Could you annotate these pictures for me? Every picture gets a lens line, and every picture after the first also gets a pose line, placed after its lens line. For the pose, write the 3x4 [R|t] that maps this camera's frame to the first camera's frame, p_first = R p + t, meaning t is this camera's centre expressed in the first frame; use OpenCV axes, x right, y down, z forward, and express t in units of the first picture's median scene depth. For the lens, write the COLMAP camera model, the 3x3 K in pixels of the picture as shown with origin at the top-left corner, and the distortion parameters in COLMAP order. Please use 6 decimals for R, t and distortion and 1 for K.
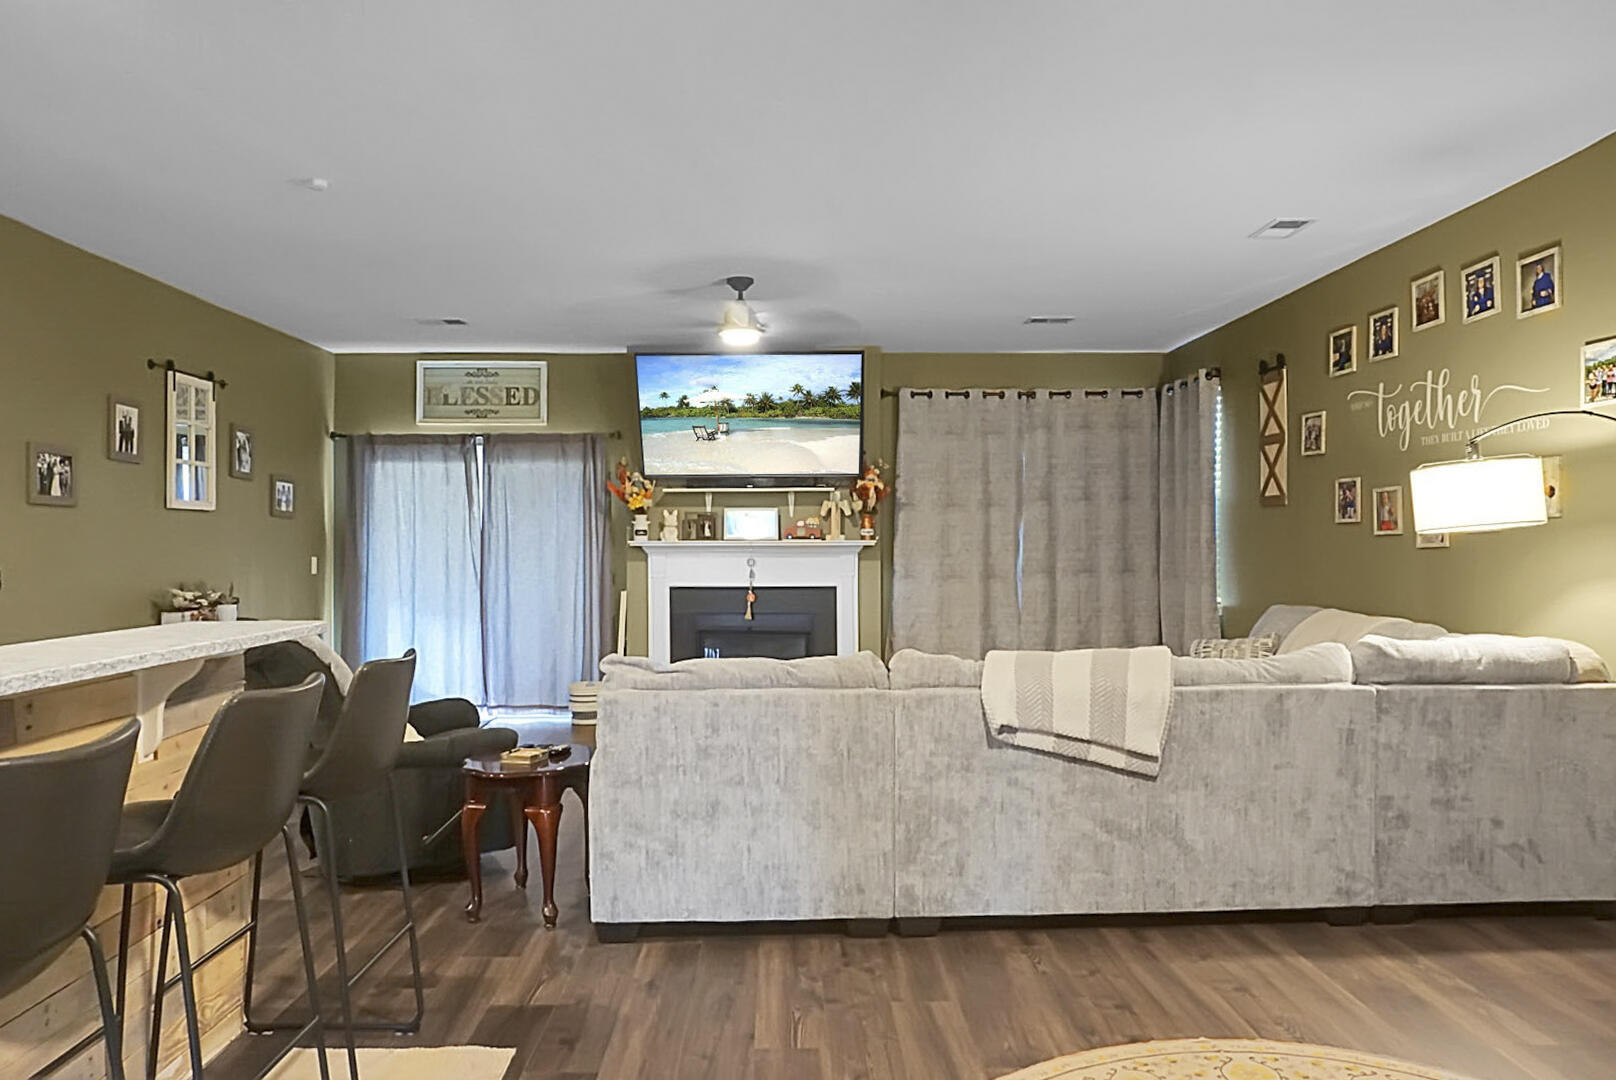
lens RADIAL K [[1088.1, 0, 804.3], [0, 1088.1, 521.2], [0, 0, 1]] dist [-0.054085, 0.037794]
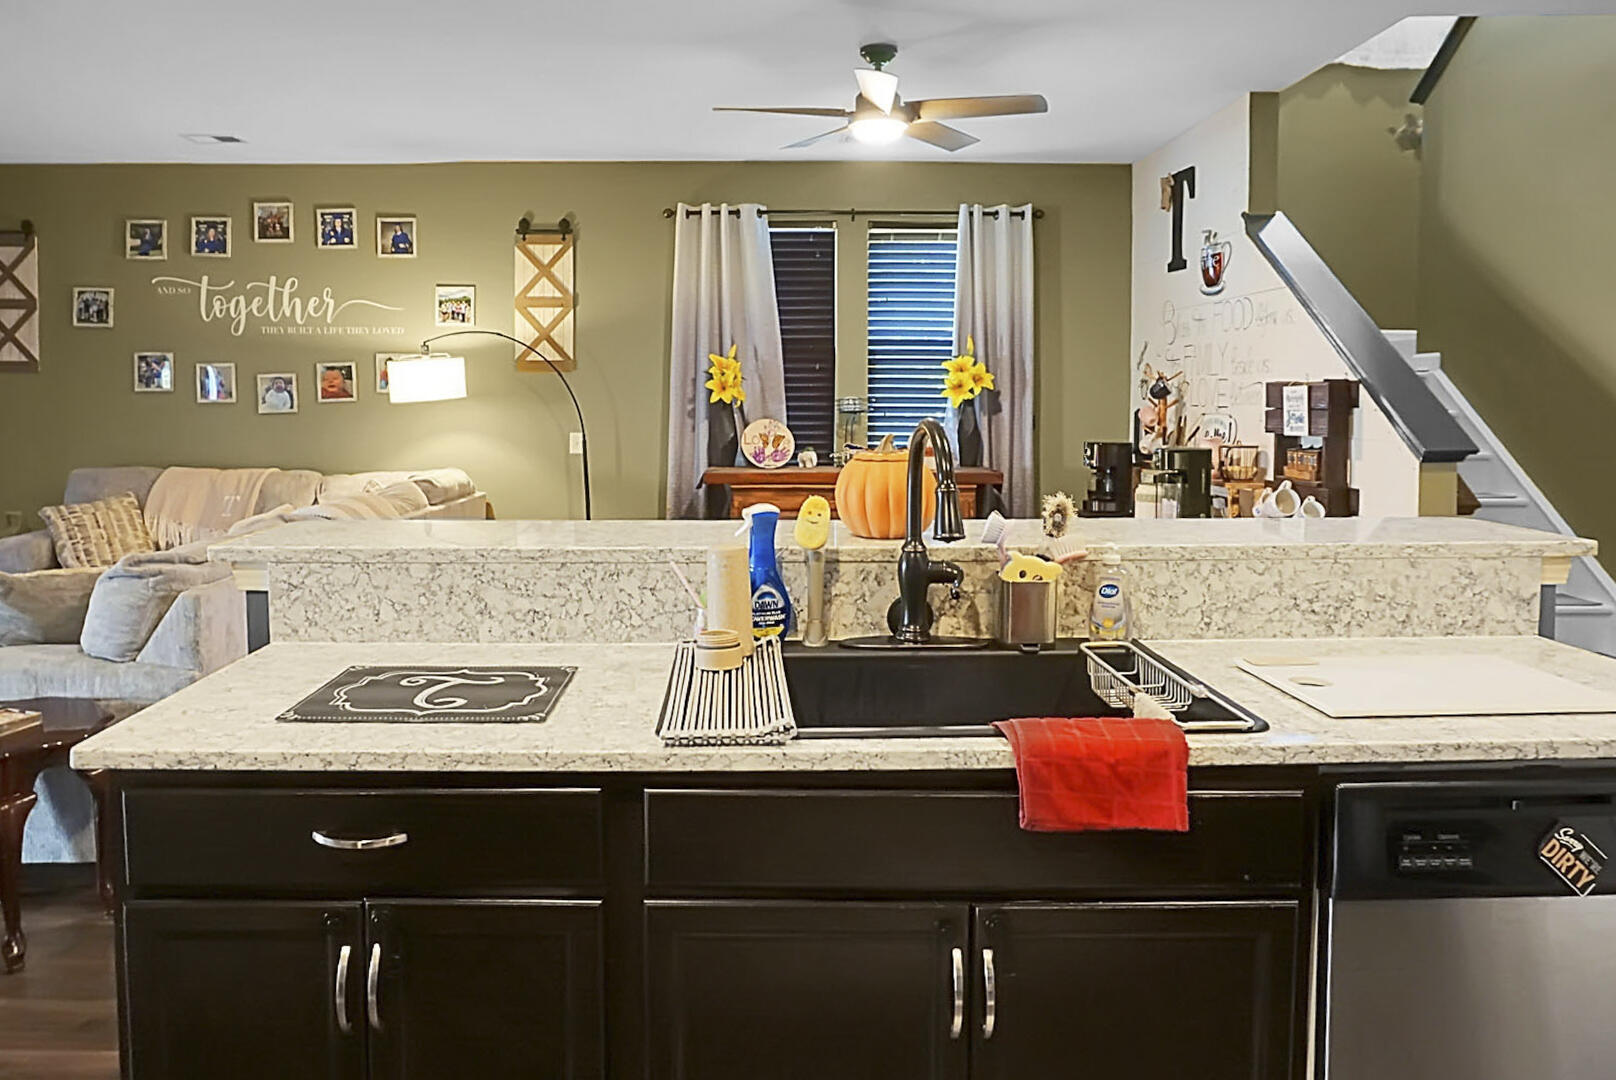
lens RADIAL K [[1088.1, 0, 769.9], [0, 1088.1, 469.9], [0, 0, 1]] dist [-0.054085, 0.037794]
pose [[0.006382, -0.061488, 0.998087, -0.485539], [-0.022275, 0.997851, 0.061616, -0.000242], [-0.999732, -0.022626, 0.004999, 0.259964]]
